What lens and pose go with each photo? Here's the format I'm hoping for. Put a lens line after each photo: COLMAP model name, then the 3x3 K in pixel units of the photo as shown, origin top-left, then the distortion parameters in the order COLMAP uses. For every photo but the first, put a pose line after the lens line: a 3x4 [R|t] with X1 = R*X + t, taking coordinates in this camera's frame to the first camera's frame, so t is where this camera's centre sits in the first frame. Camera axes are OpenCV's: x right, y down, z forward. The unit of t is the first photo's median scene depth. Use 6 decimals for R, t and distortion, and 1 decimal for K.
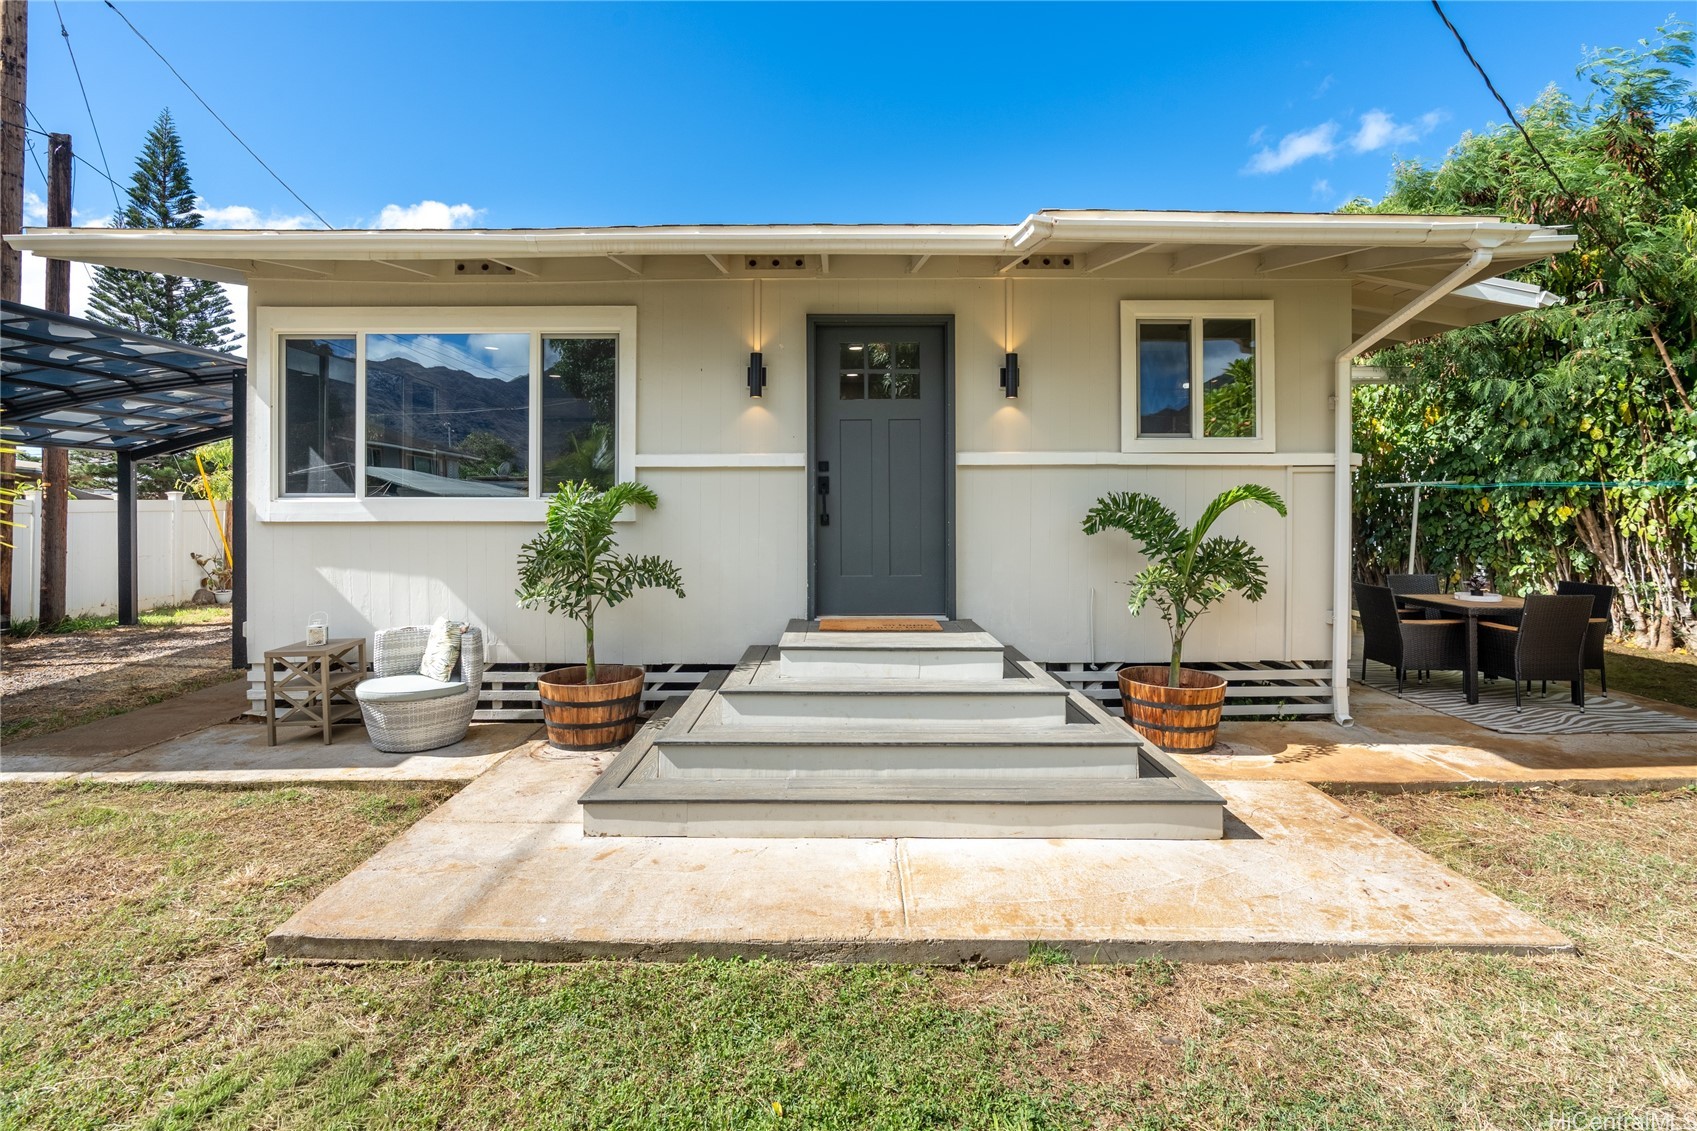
lens RADIAL K [[775.8, 0, 836.7], [0, 775.8, 497.9], [0, 0, 1]] dist [-0.004580, -0.000071]
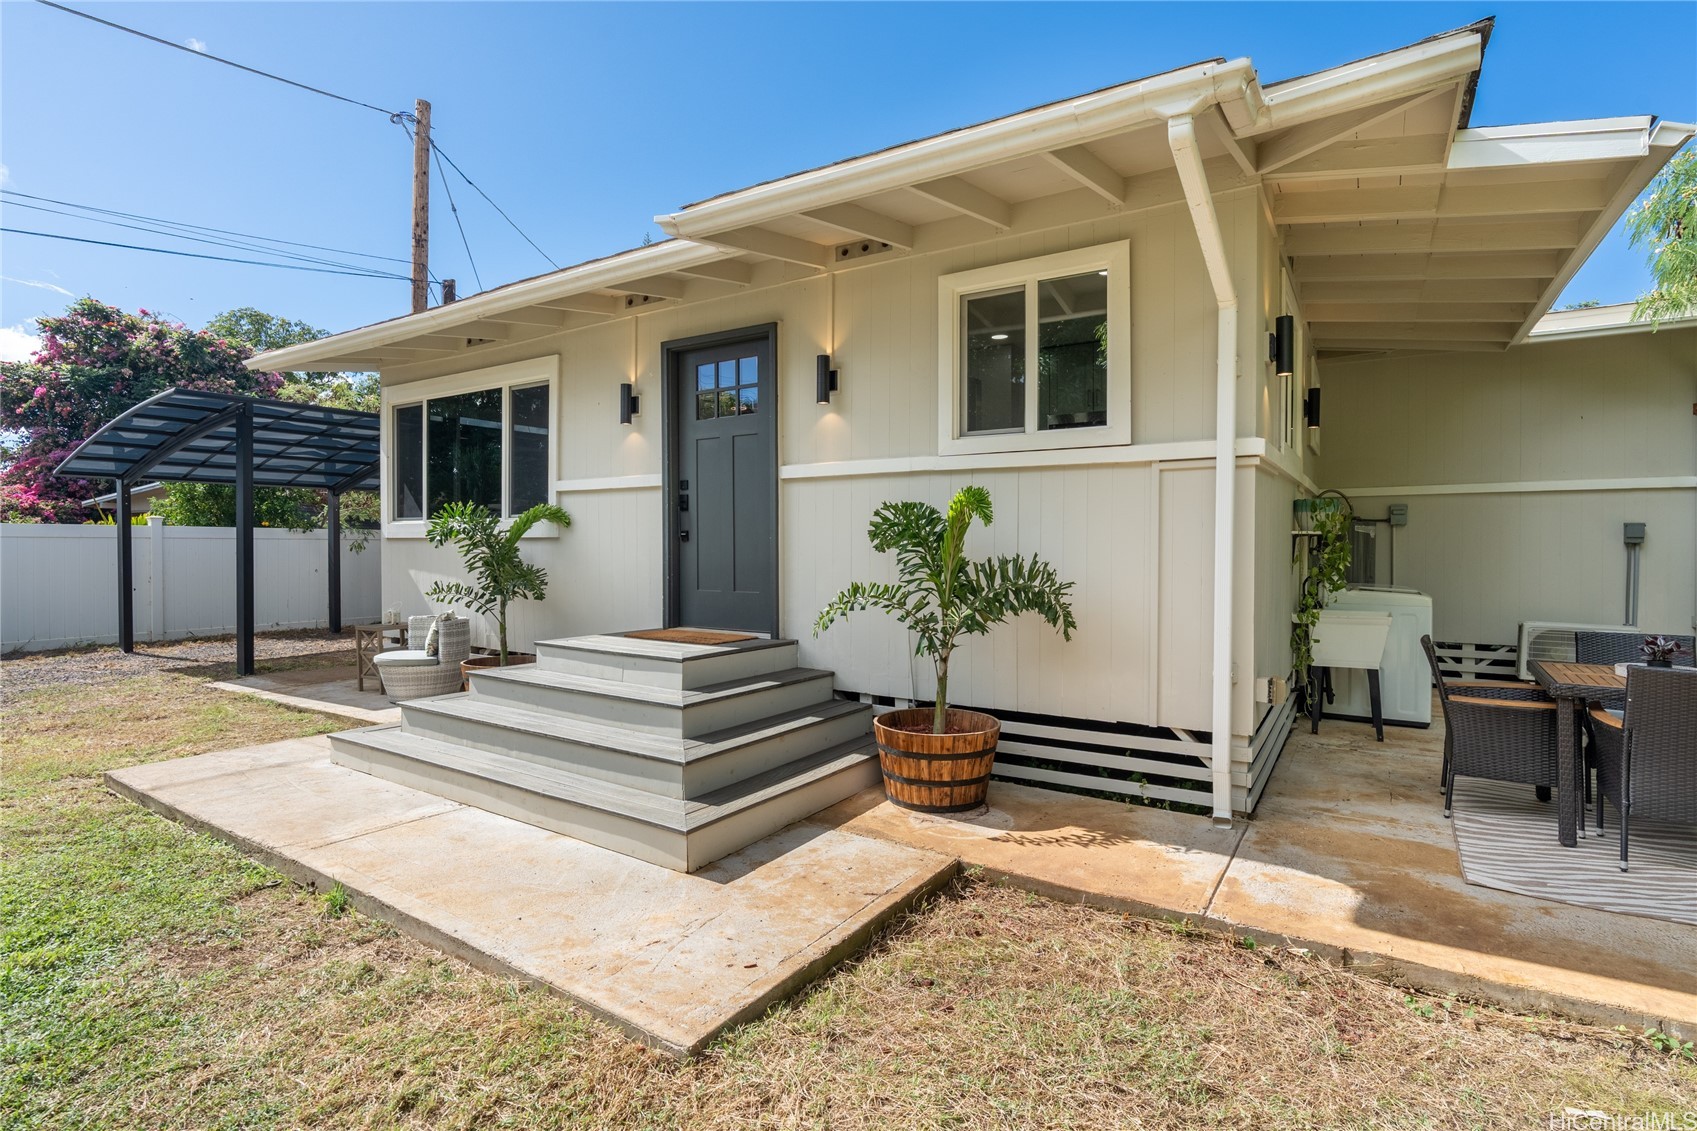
lens RADIAL K [[797.7, 0, 845.3], [0, 797.7, 552.6], [0, 0, 1]] dist [-0.003719, 0.000055]
pose [[0.842817, 0.008896, -0.538127, 0.757647], [0.000648, 0.999846, 0.017544, 0.032140], [0.538200, -0.015135, 0.842681, 0.208937]]
